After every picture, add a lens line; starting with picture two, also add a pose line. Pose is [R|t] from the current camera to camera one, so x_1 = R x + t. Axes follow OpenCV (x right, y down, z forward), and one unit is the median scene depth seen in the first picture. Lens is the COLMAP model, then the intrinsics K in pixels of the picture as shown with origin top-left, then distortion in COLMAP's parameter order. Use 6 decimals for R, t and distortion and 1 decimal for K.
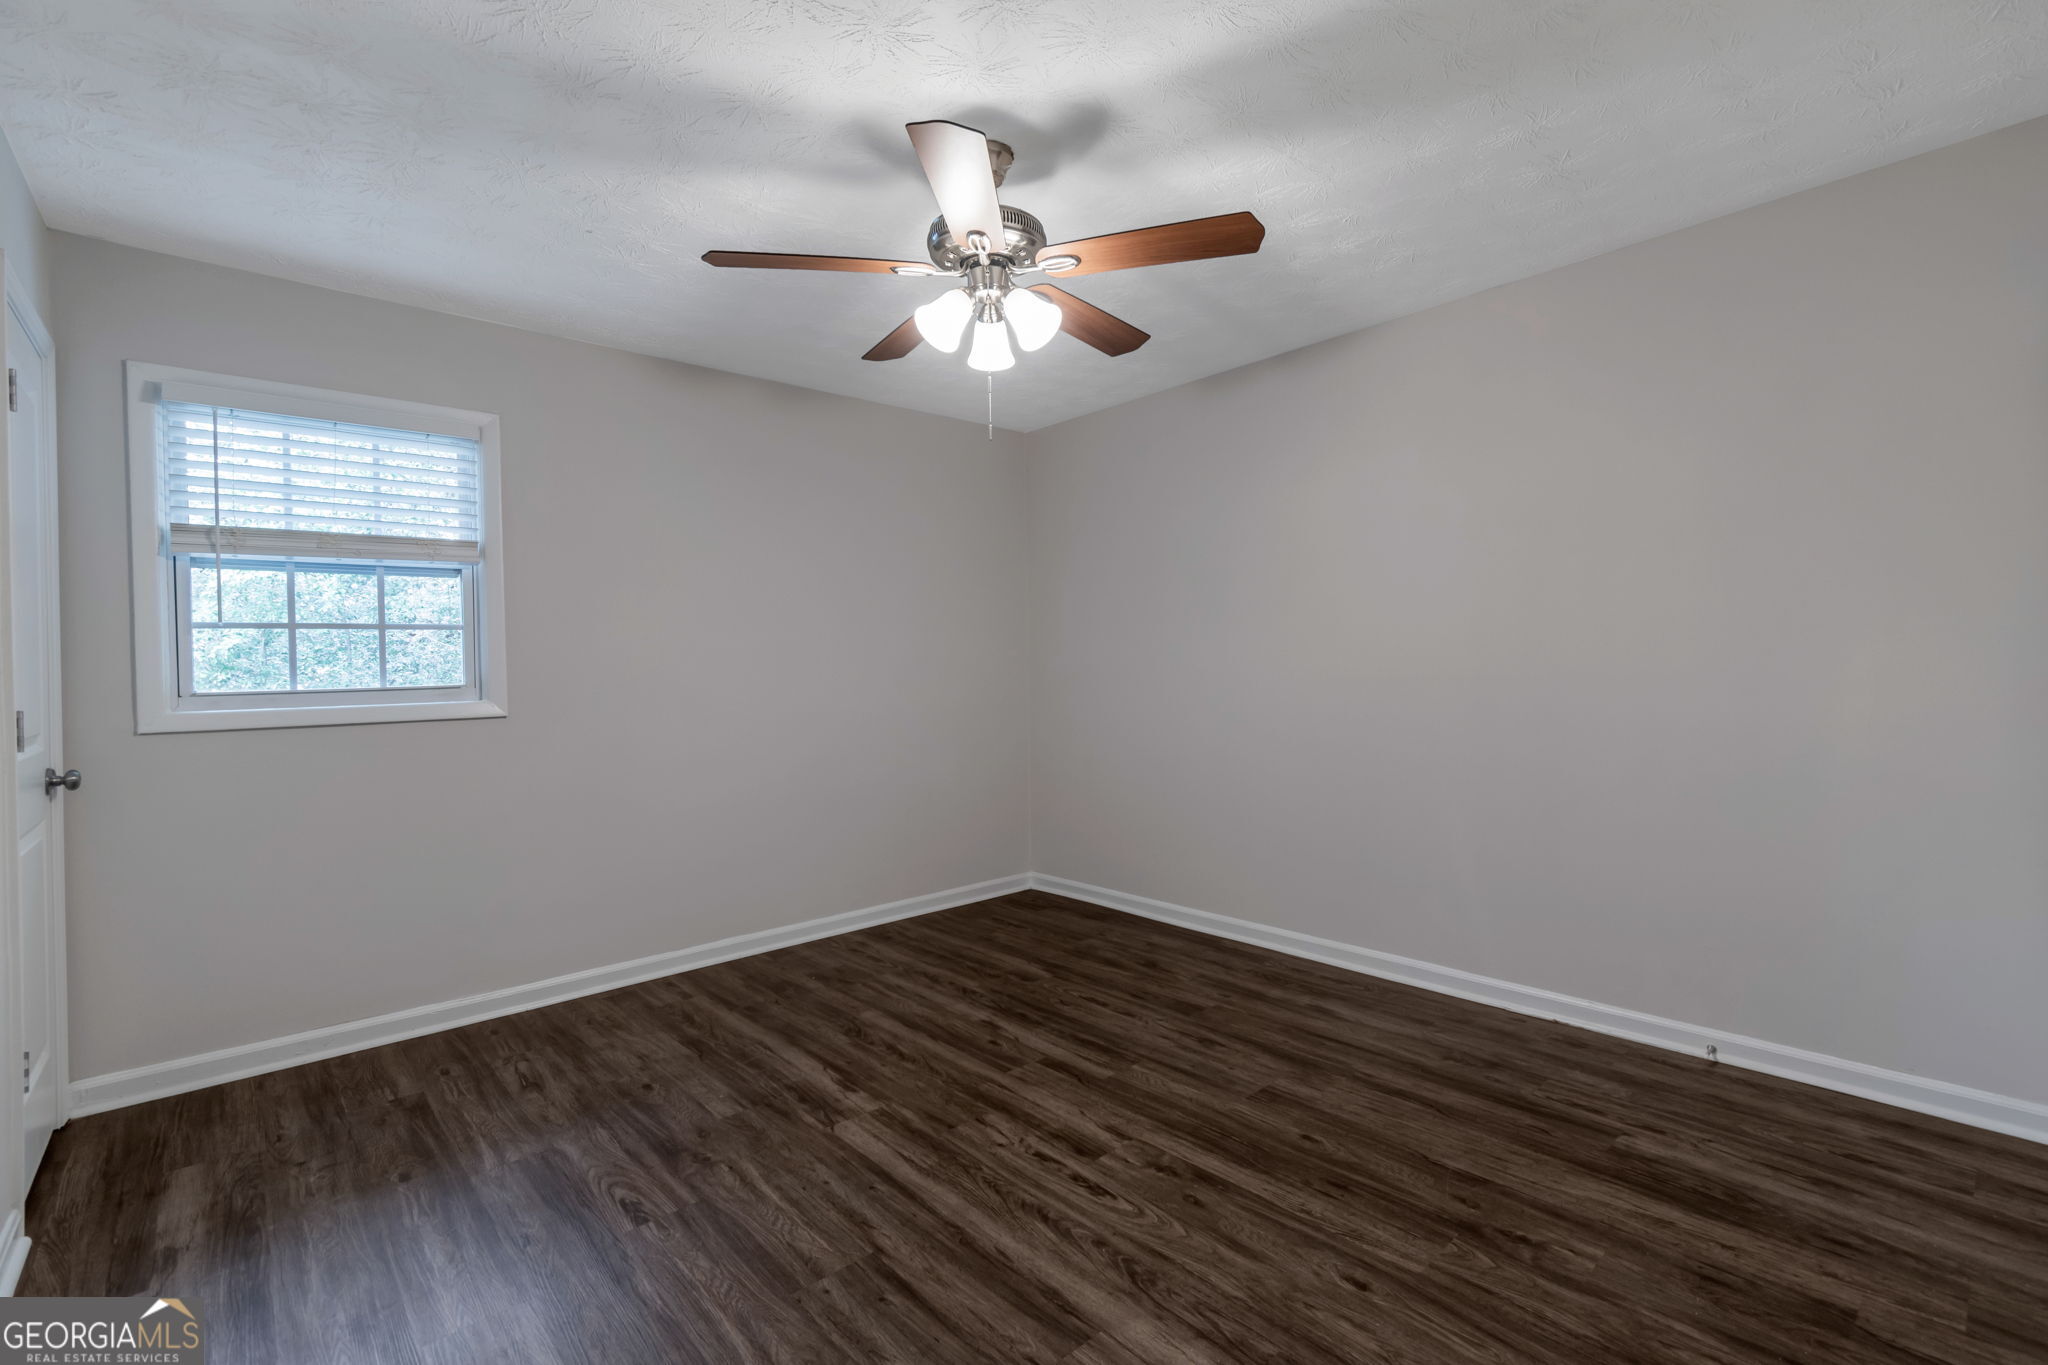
lens RADIAL K [[927.4, 0, 1023.8], [0, 927.4, 668.8], [0, 0, 1]] dist [0.001494, -0.000265]
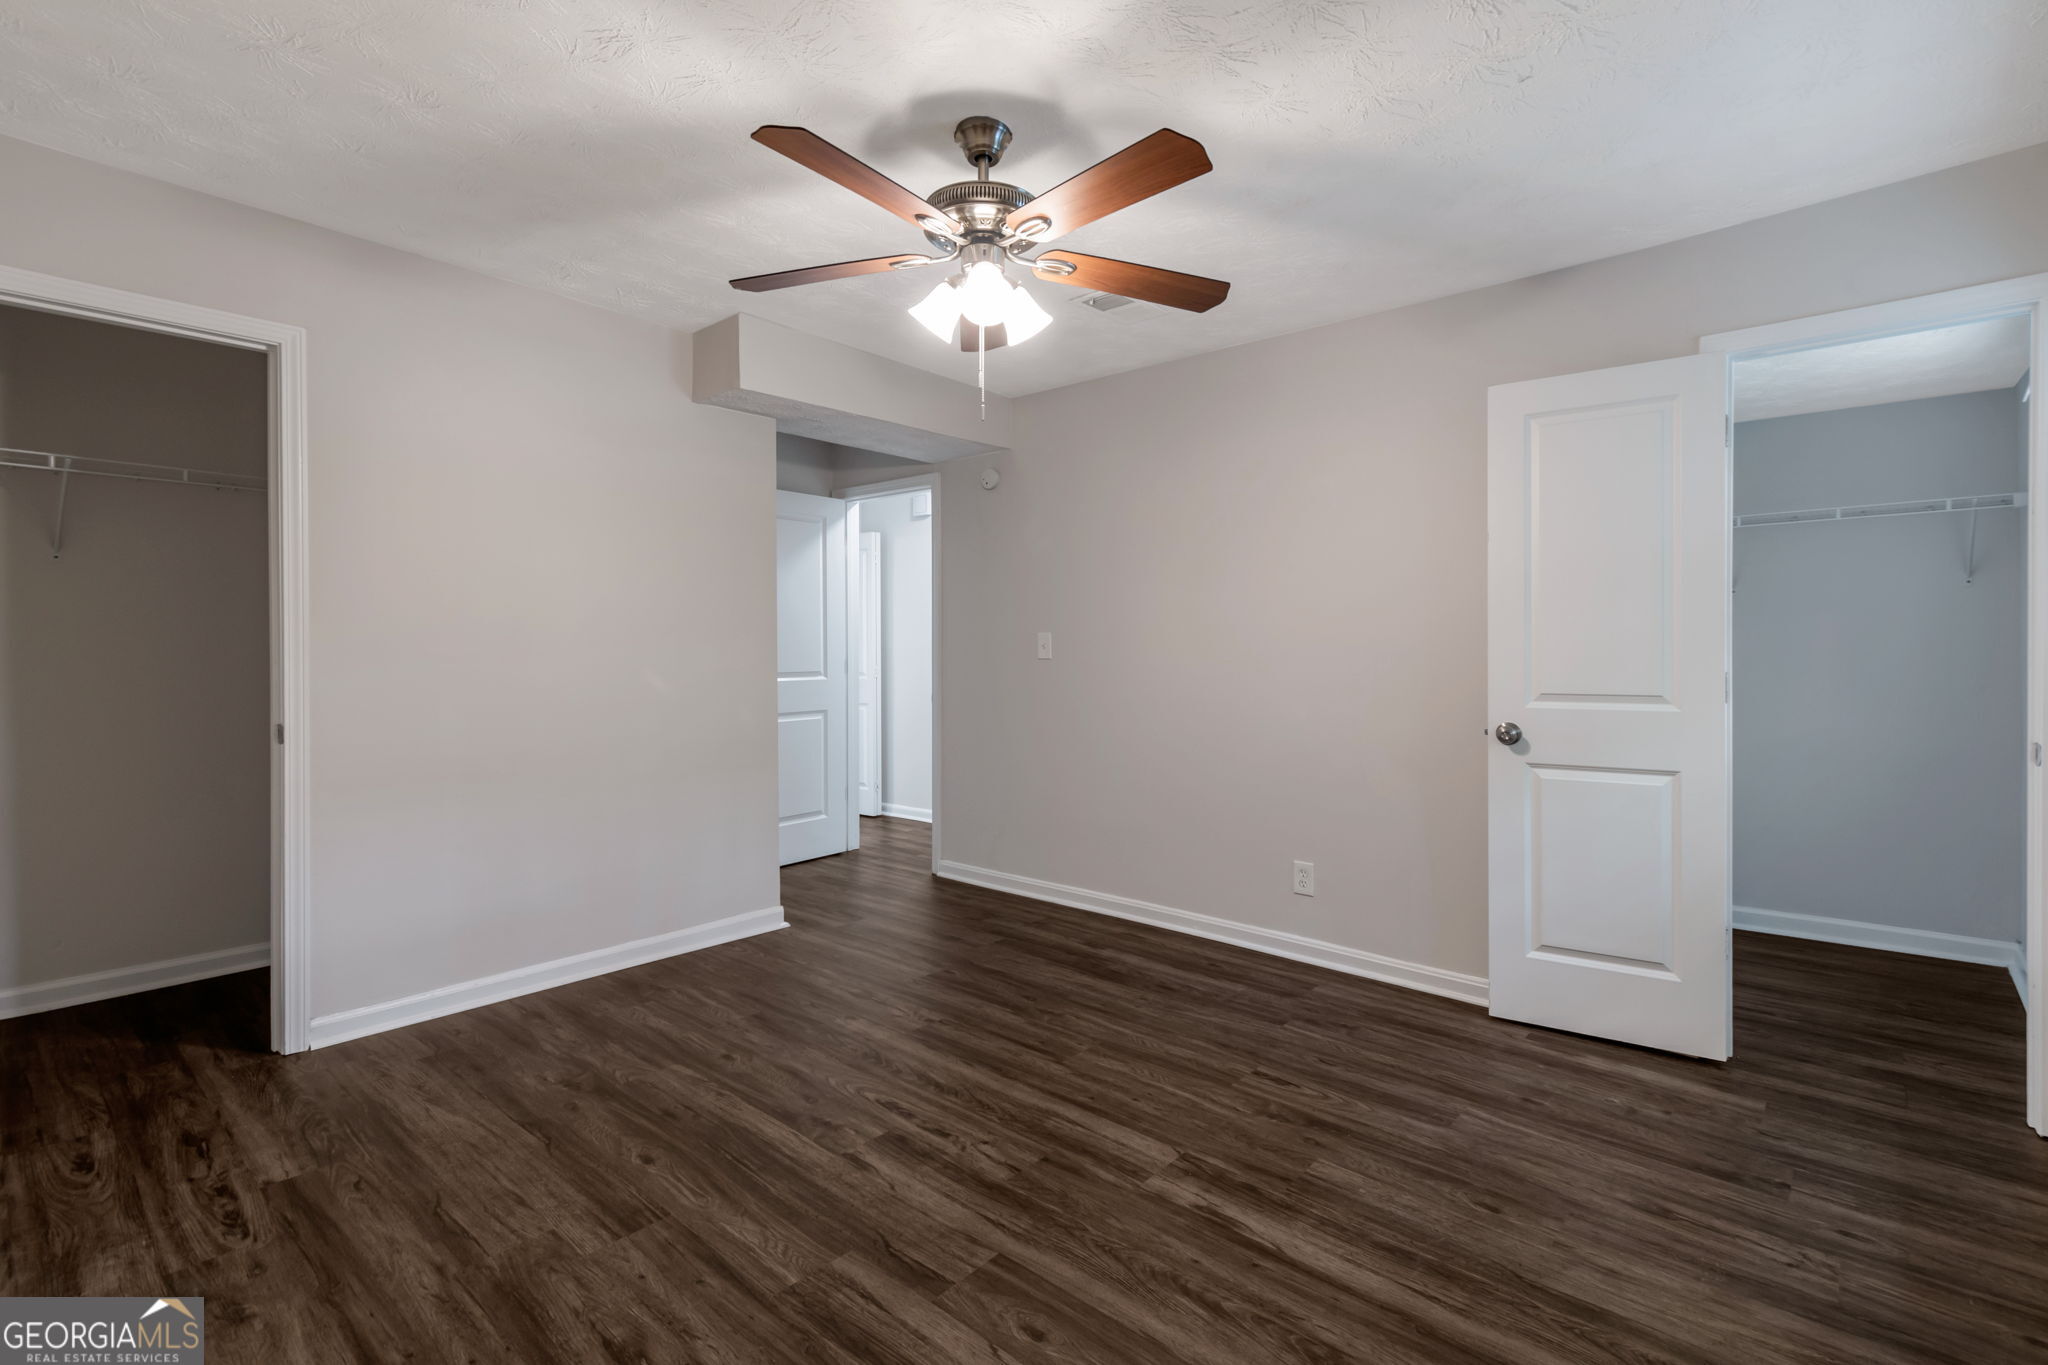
lens RADIAL K [[927.4, 0, 1024.3], [0, 927.4, 682.0], [0, 0, 1]] dist [0.001494, -0.000265]
pose [[-0.992871, 0.019729, -0.117550, 0.036465], [0.015683, 0.999256, 0.035243, 0.010180], [0.118158, 0.033148, -0.992441, 1.872765]]
